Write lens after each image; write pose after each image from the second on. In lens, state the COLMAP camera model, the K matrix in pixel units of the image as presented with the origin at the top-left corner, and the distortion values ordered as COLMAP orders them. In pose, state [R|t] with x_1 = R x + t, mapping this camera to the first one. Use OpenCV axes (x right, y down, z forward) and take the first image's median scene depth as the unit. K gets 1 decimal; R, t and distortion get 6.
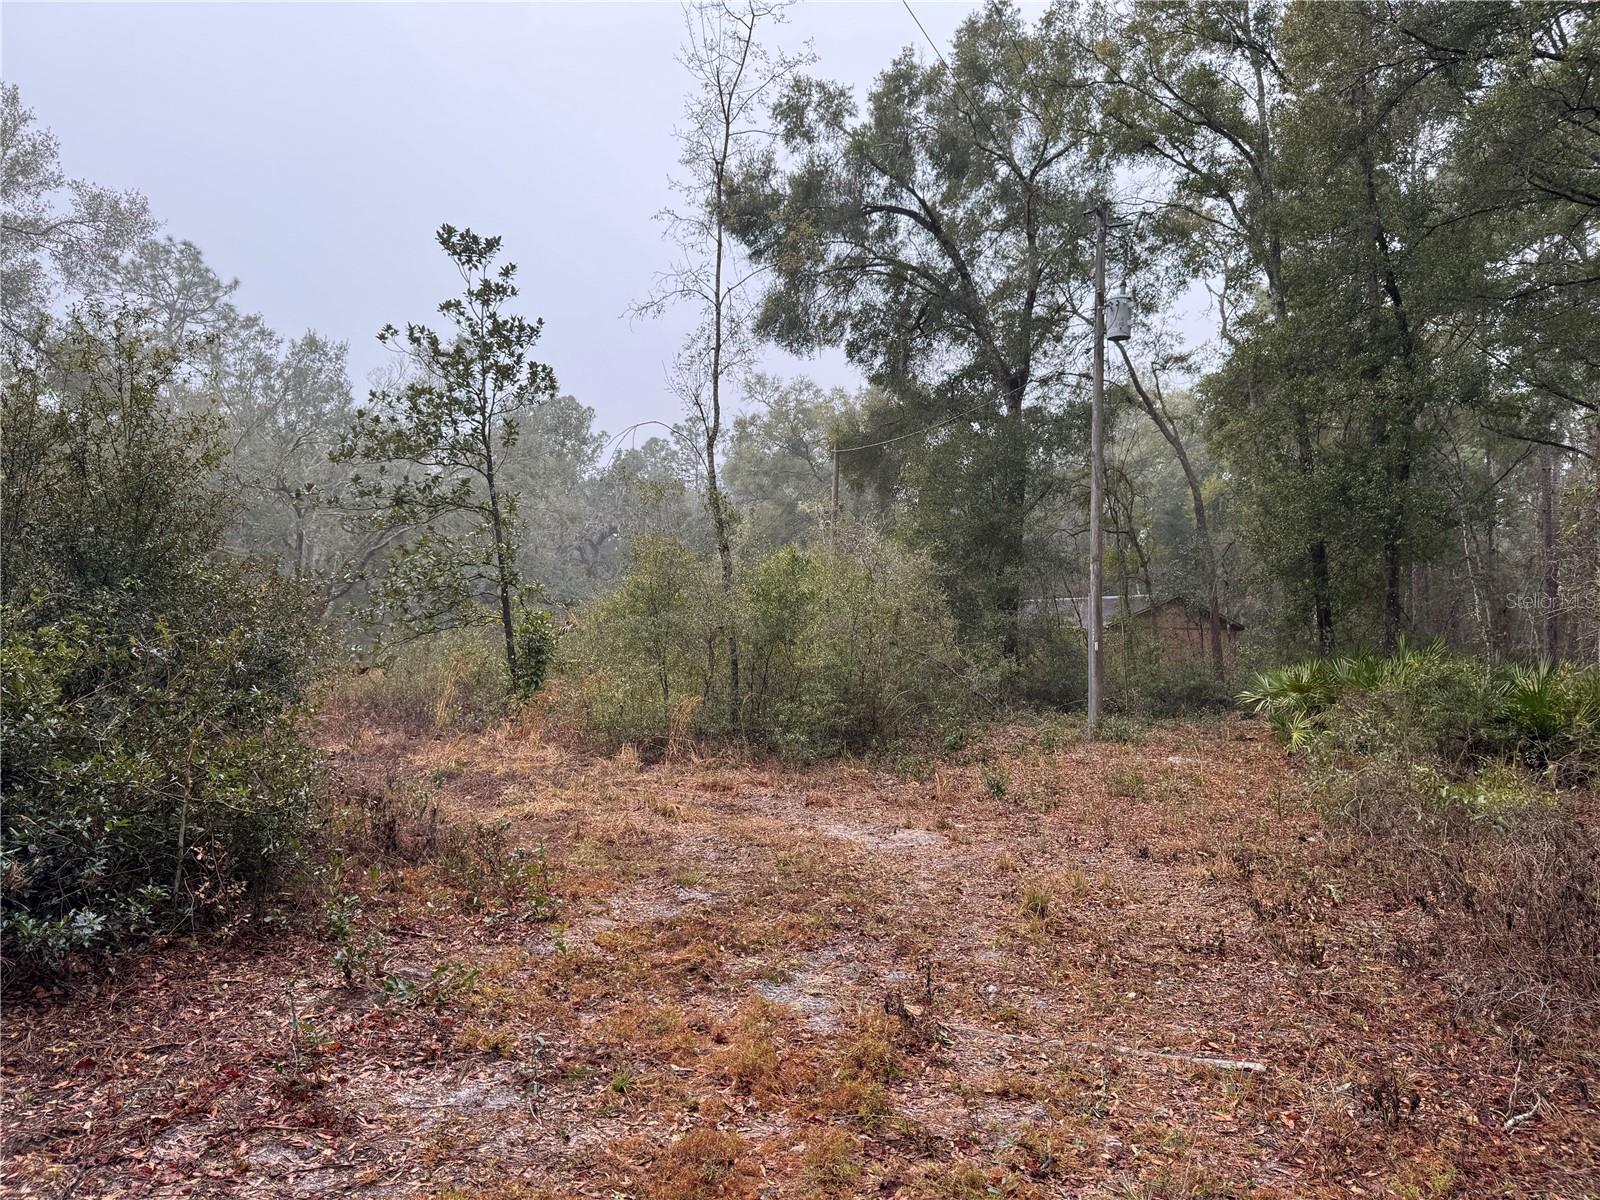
lens RADIAL K [[1144.0, 0, 800.0], [0, 1144.0, 600.0], [0, 0, 1]] dist [0.064791, -0.053801]
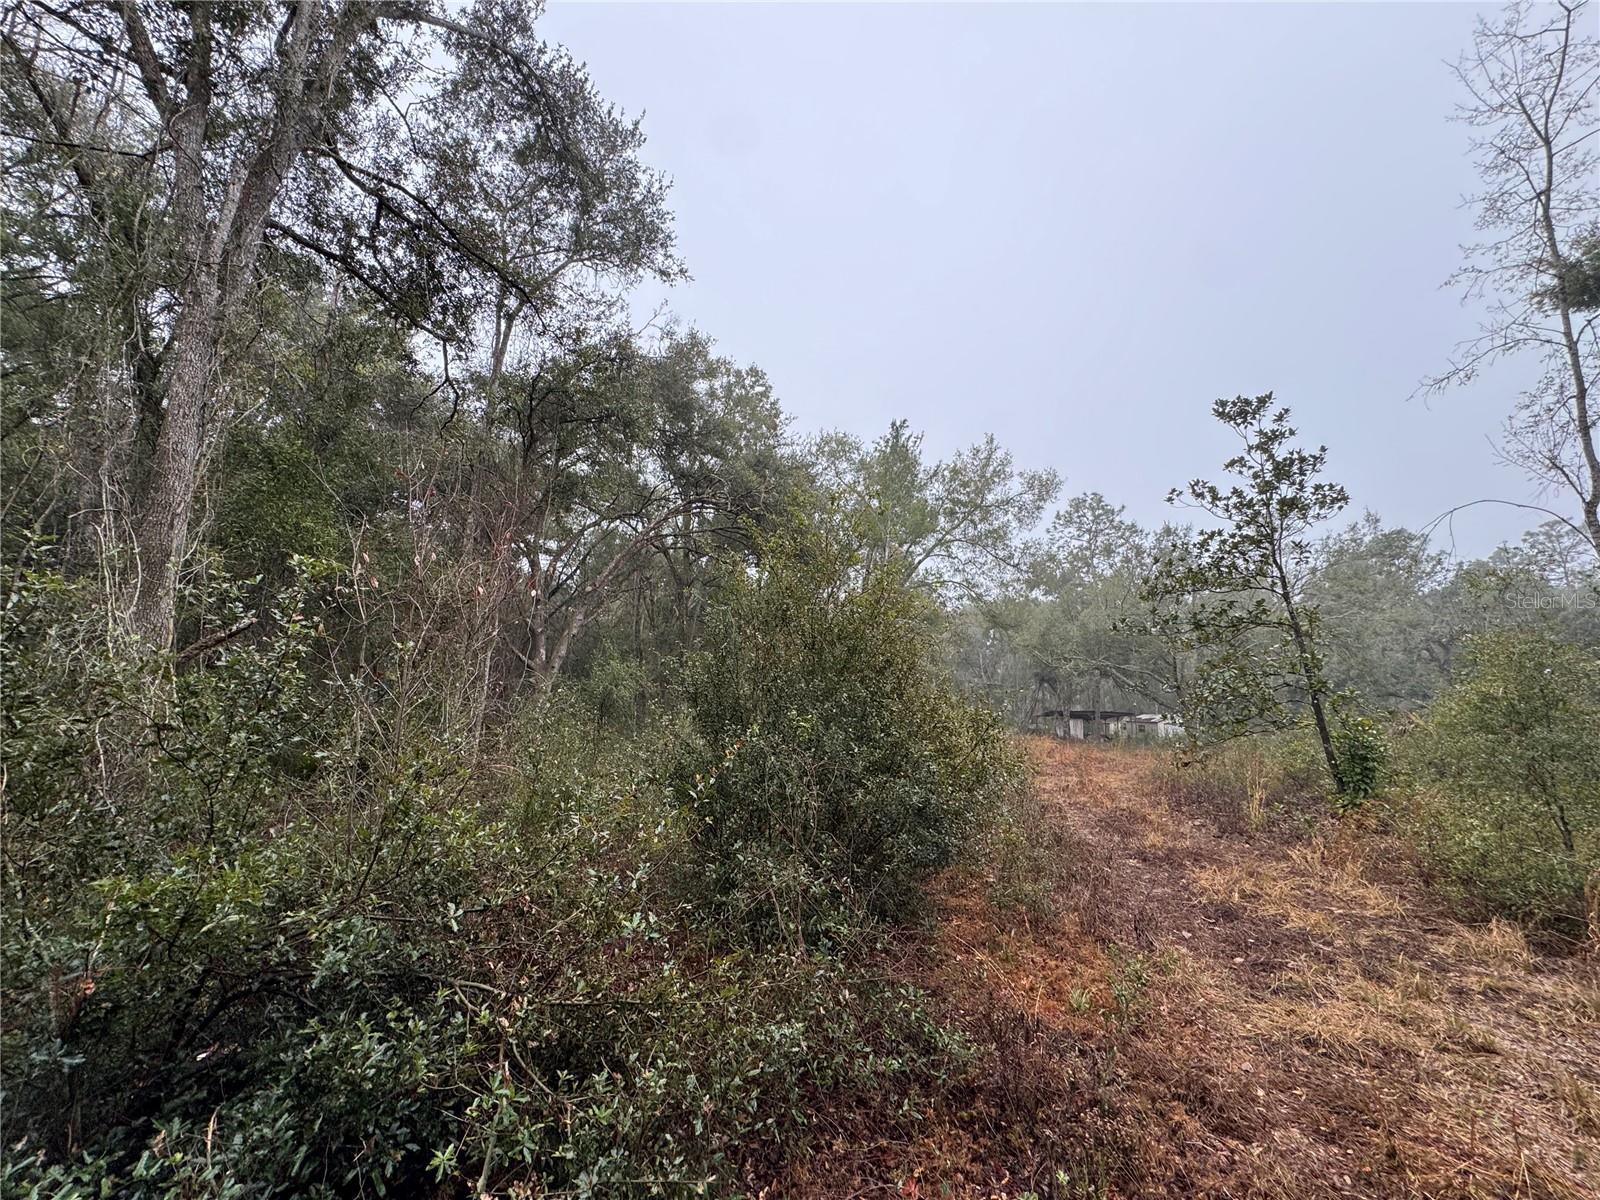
lens RADIAL K [[638.0, 0, 798.4], [0, 638.0, 605.5], [0, 0, 1]] dist [-0.001276, 0.000044]
pose [[0.558580, -0.133399, -0.818653, -0.027772], [0.019896, 0.988853, -0.147558, -0.014846], [0.829212, 0.066135, 0.555008, 0.260374]]
